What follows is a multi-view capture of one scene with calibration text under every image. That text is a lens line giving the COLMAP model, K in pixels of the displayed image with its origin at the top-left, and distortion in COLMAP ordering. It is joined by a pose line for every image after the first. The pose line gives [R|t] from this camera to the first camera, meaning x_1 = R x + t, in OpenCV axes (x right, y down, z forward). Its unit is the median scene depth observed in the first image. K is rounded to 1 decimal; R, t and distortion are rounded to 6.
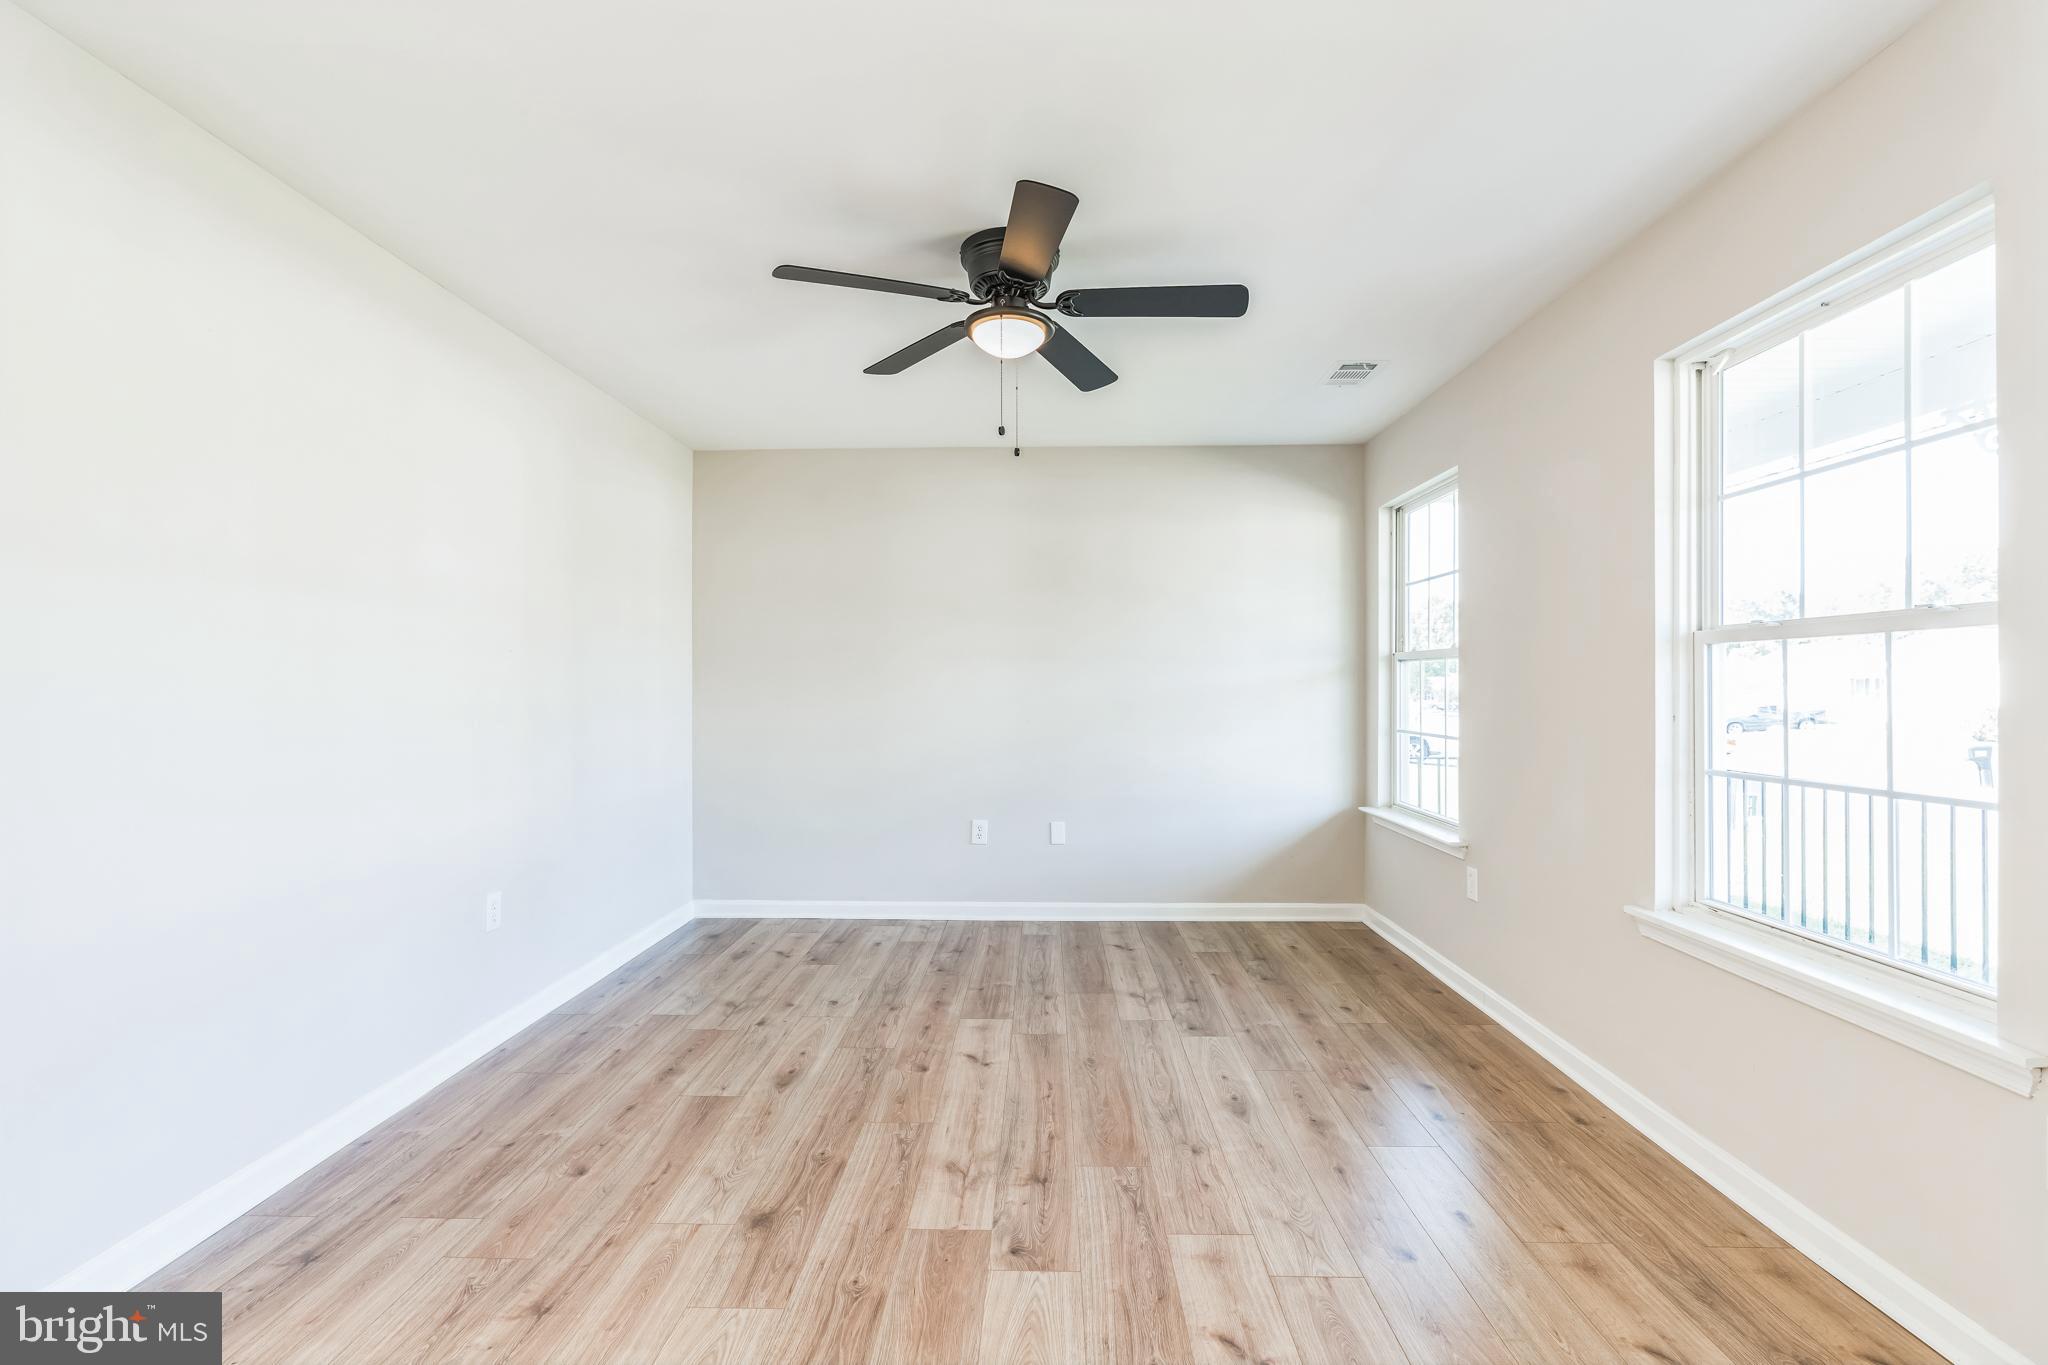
lens RADIAL K [[926.0, 0, 1022.1], [0, 926.0, 675.5], [0, 0, 1]] dist [-0.008623, 0.005564]
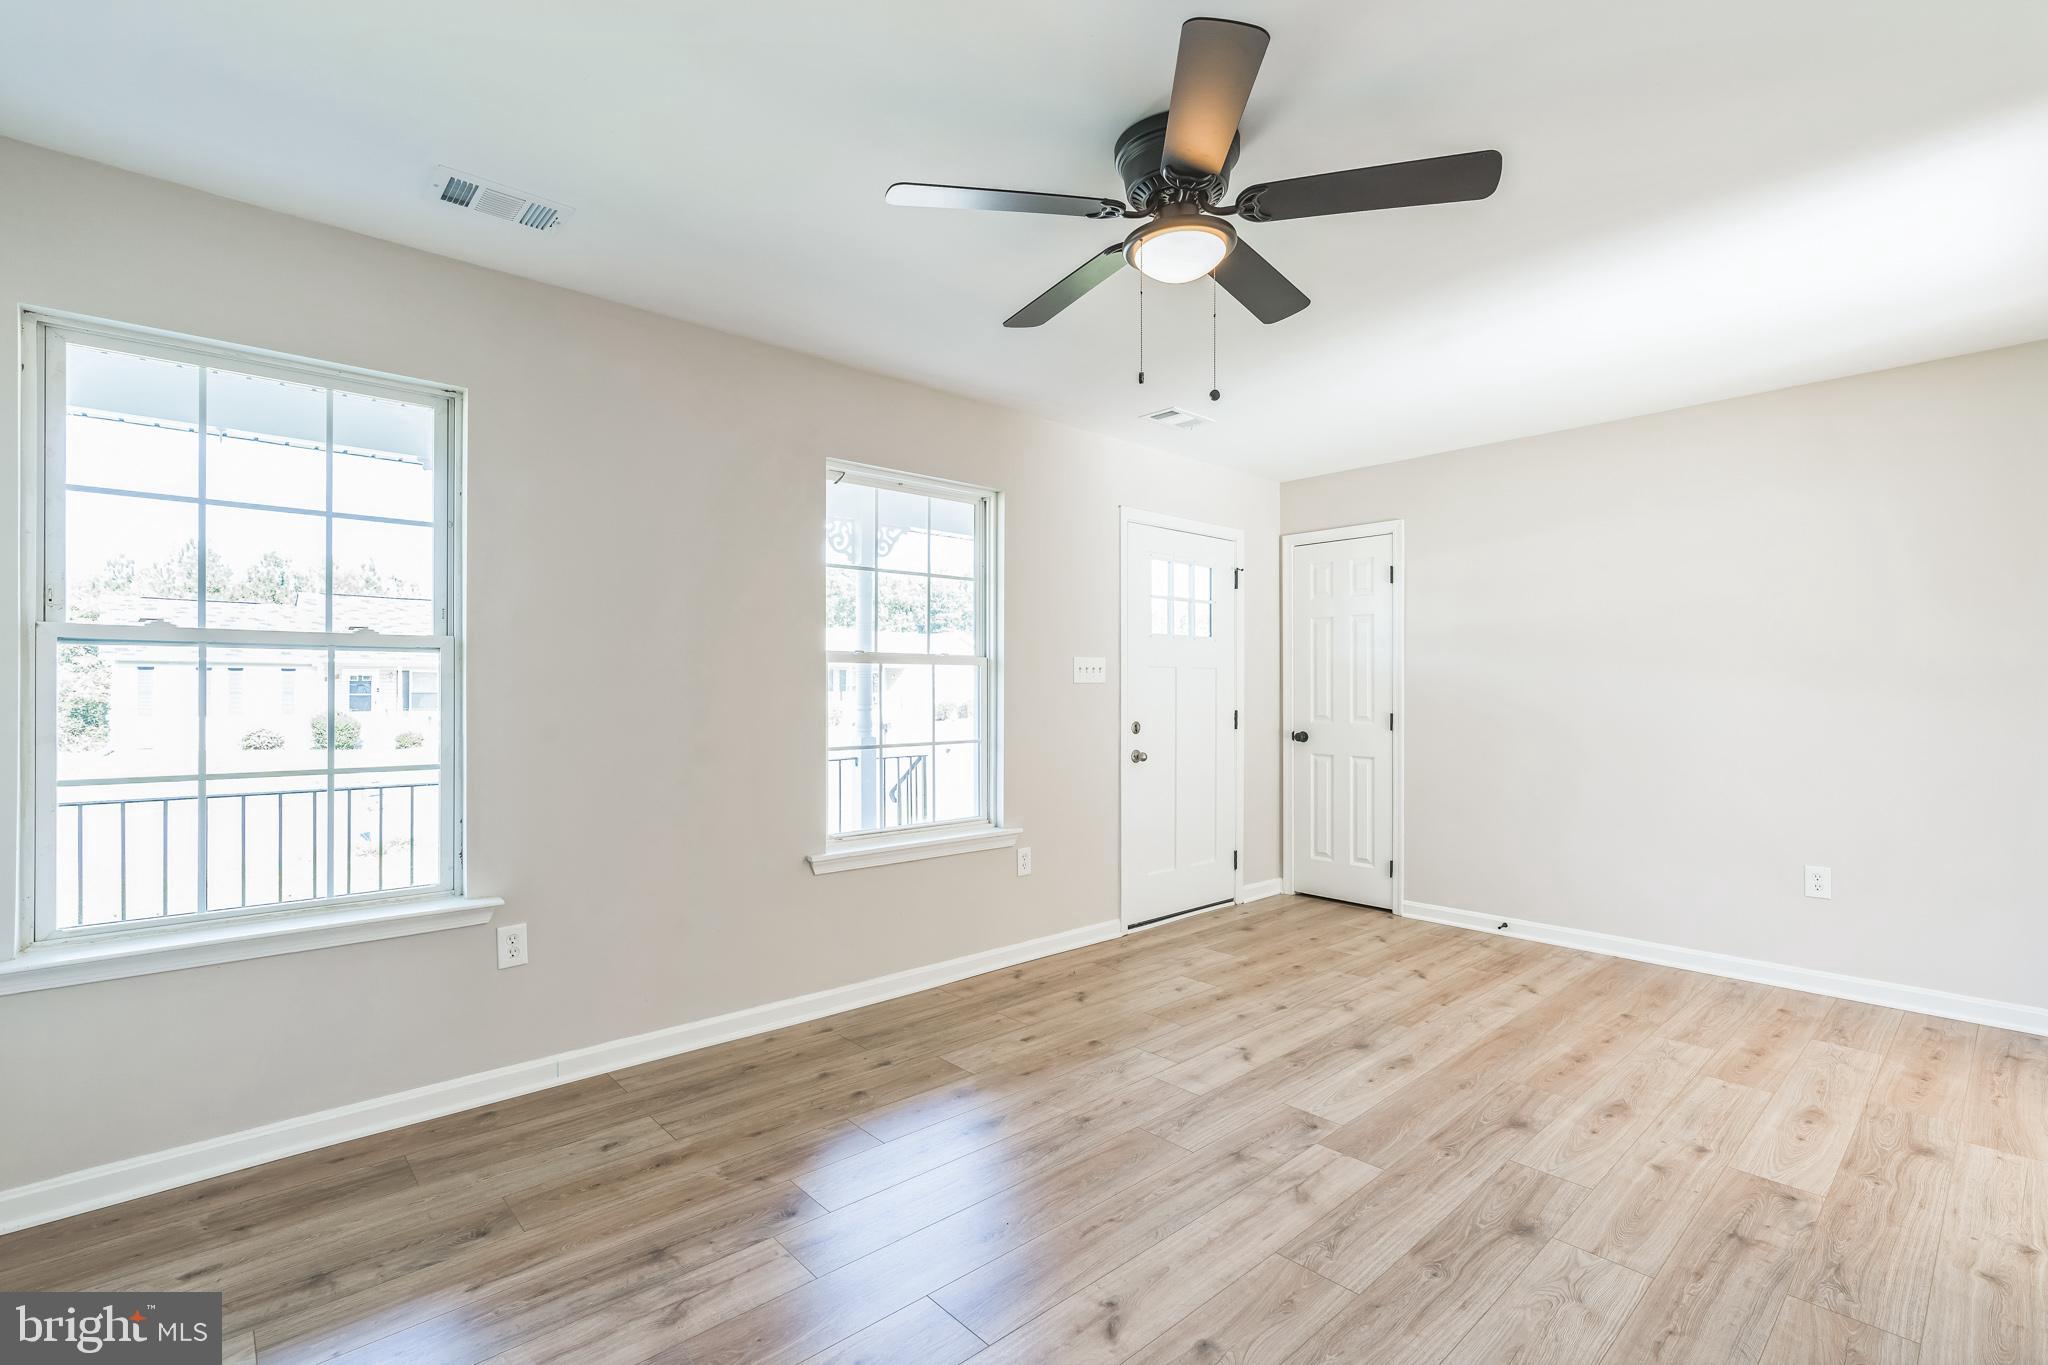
lens RADIAL K [[923.6, 0, 1024.0], [0, 923.6, 682.5], [0, 0, 1]] dist [-0.003916, 0.001020]
pose [[-0.694039, 0.007828, 0.719895, -0.493904], [-0.008323, 0.999787, -0.018895, 0.020194], [-0.719890, -0.019105, -0.693826, 1.640594]]
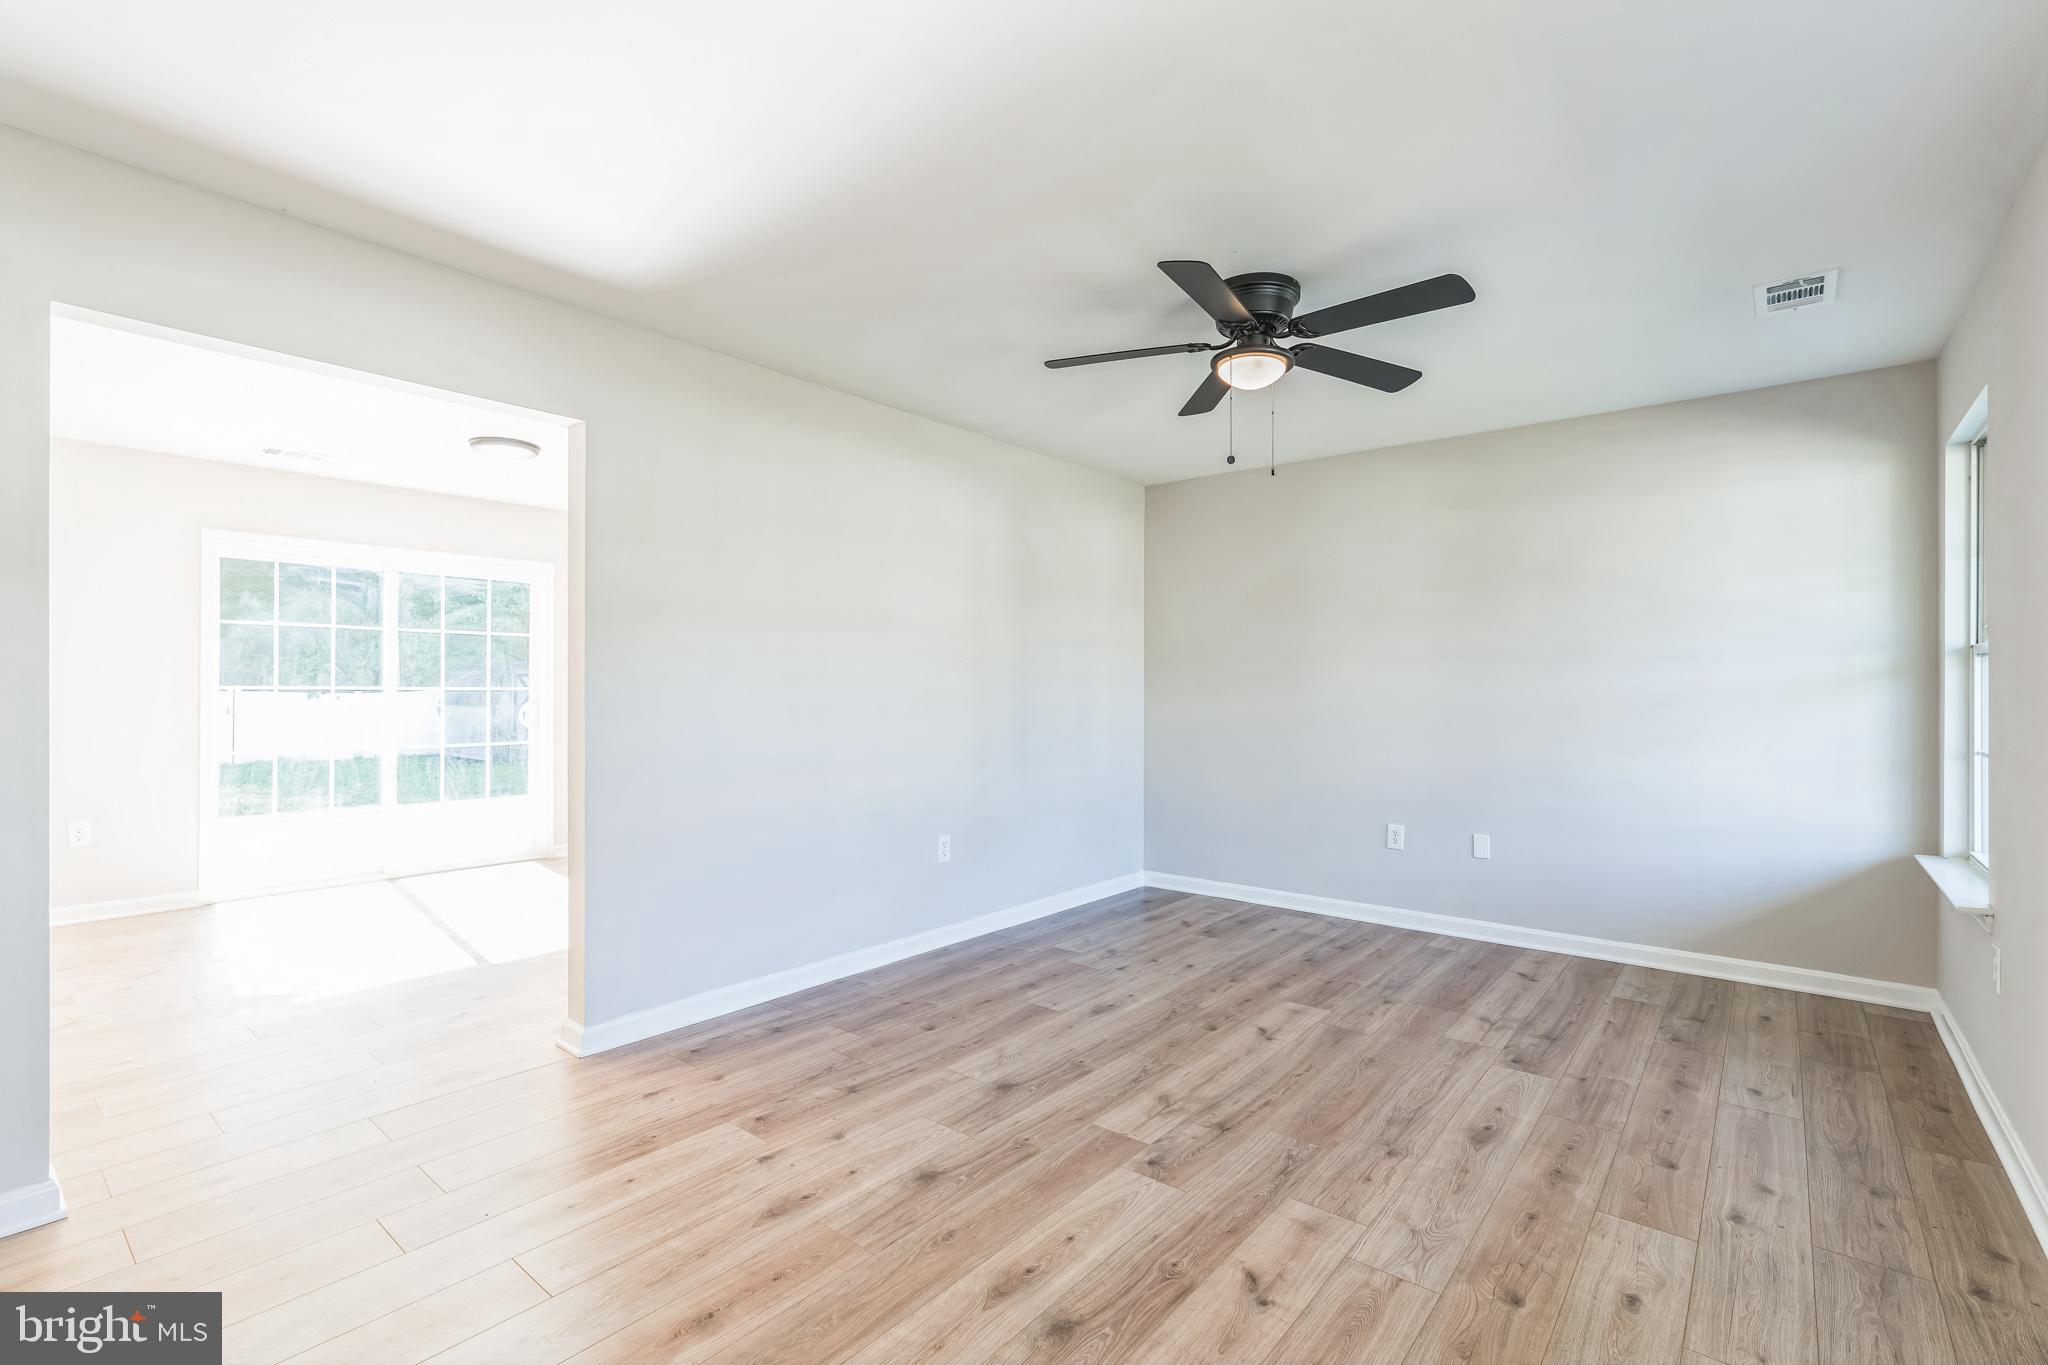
lens RADIAL K [[926.0, 0, 1022.1], [0, 926.0, 675.5], [0, 0, 1]] dist [-0.008623, 0.005564]
pose [[0.788844, -0.003924, -0.614581, 0.443041], [0.003351, 0.999992, -0.002084, -0.002541], [0.614585, -0.000416, 0.788851, -0.032145]]
